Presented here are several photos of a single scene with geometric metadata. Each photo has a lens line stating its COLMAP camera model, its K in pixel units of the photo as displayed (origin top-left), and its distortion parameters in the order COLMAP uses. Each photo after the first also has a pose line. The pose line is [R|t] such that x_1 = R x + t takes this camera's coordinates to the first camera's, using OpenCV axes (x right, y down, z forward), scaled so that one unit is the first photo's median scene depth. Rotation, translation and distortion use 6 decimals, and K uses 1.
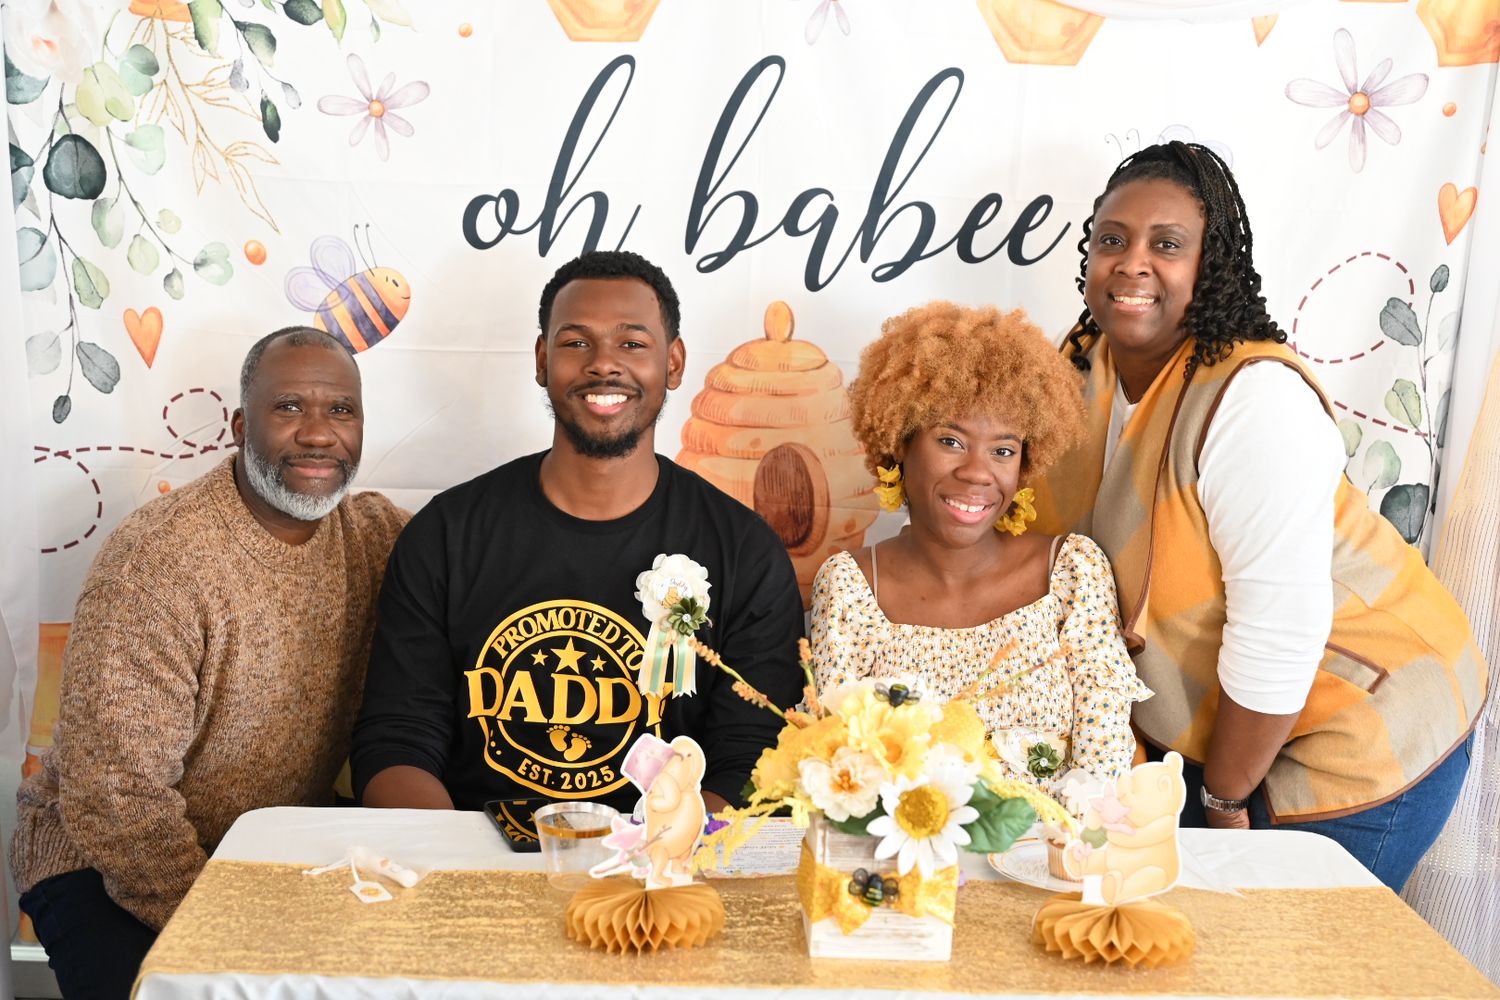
lens RADIAL K [[2066.2, 0, 713.7], [0, 2066.2, 504.6], [0, 0, 1]] dist [0.014937, 0.000000]
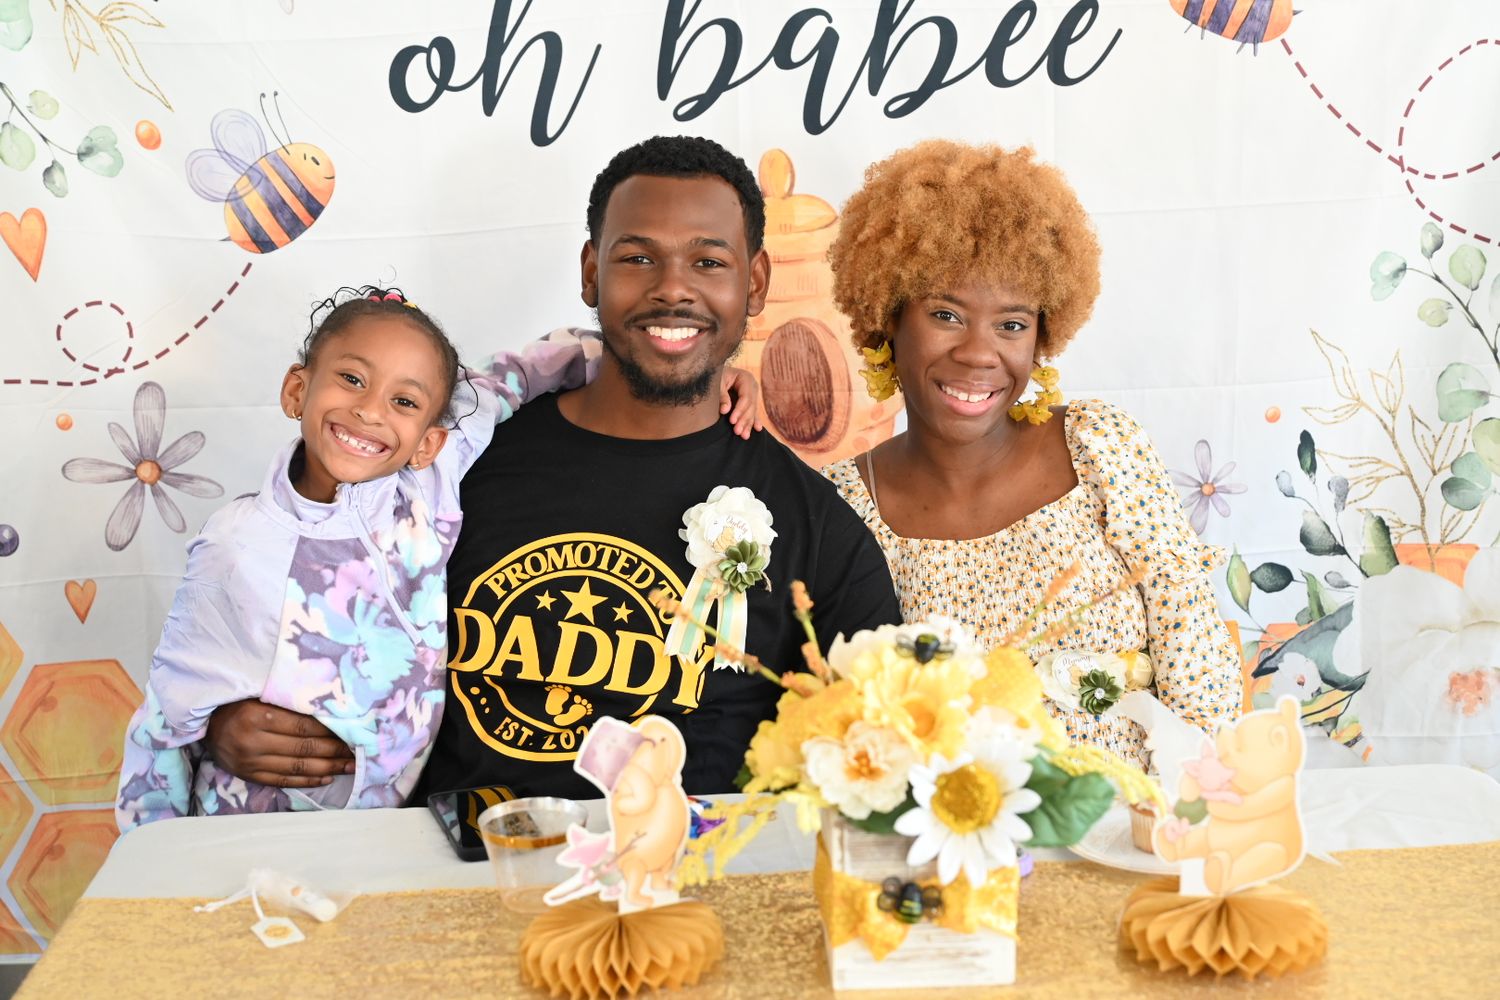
lens RADIAL K [[2102.1, 0, 733.0], [0, 2102.1, 504.6], [0, 0, 1]] dist [-0.009595, 0.000000]
pose [[0.997433, -0.066309, -0.027027, 0.041594], [0.067833, 0.995889, 0.060036, -0.012338], [0.022935, -0.061715, 0.997830, 0.219940]]
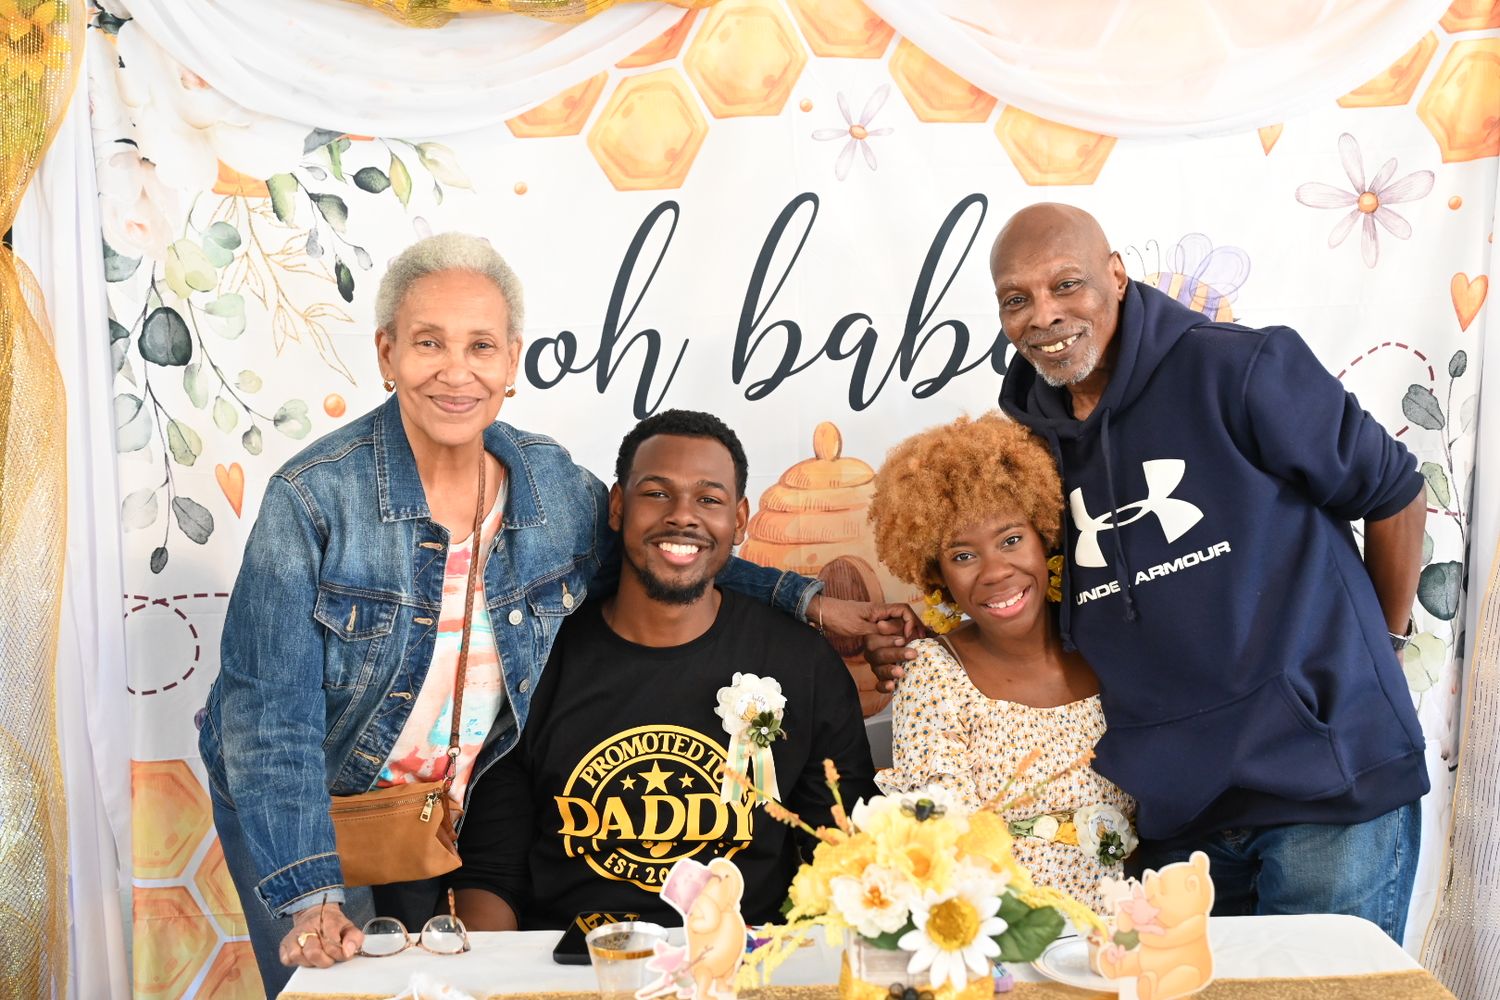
lens RADIAL K [[1887.0, 0, 734.8], [0, 1887.0, 493.7], [0, 0, 1]] dist [0.000548, 0.000000]
pose [[0.996892, -0.054732, -0.056669, 0.056238], [0.051862, 0.997355, -0.050934, -0.021473], [0.059306, 0.047836, 0.997093, 0.049575]]
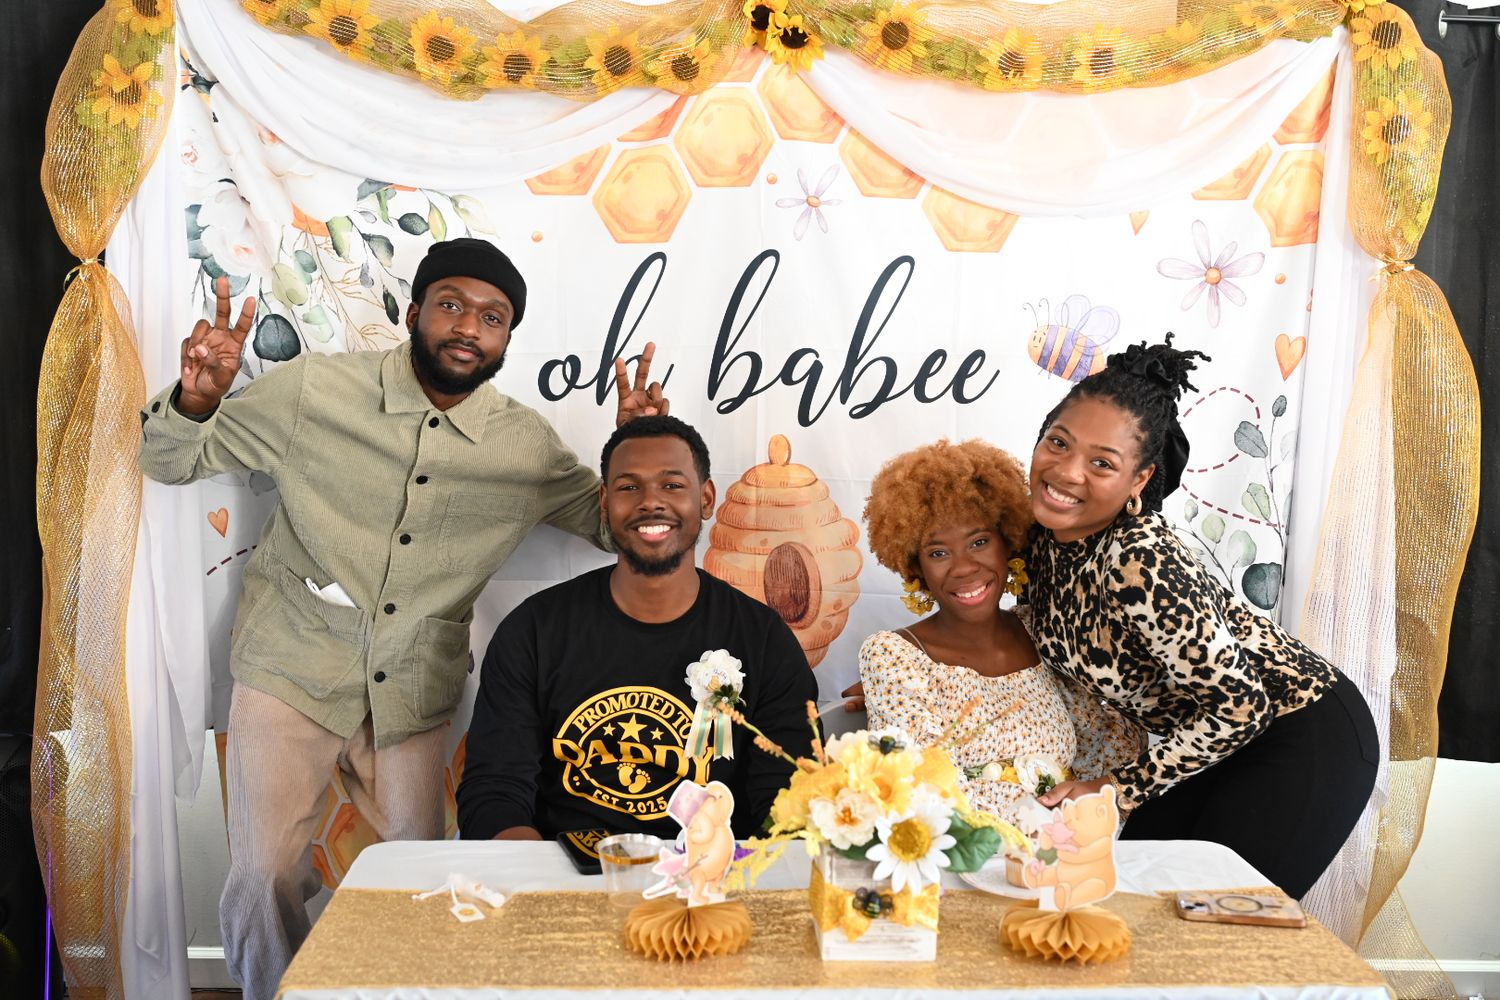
lens RADIAL K [[1483.9, 0, 730.0], [0, 1483.9, 486.7], [0, 0, 1]] dist [0.026444, 0.000000]
pose [[0.999741, -0.022345, 0.004408, -0.006190], [0.022583, 0.997646, -0.064746, -0.007422], [-0.002951, 0.064828, 0.997892, 0.091728]]
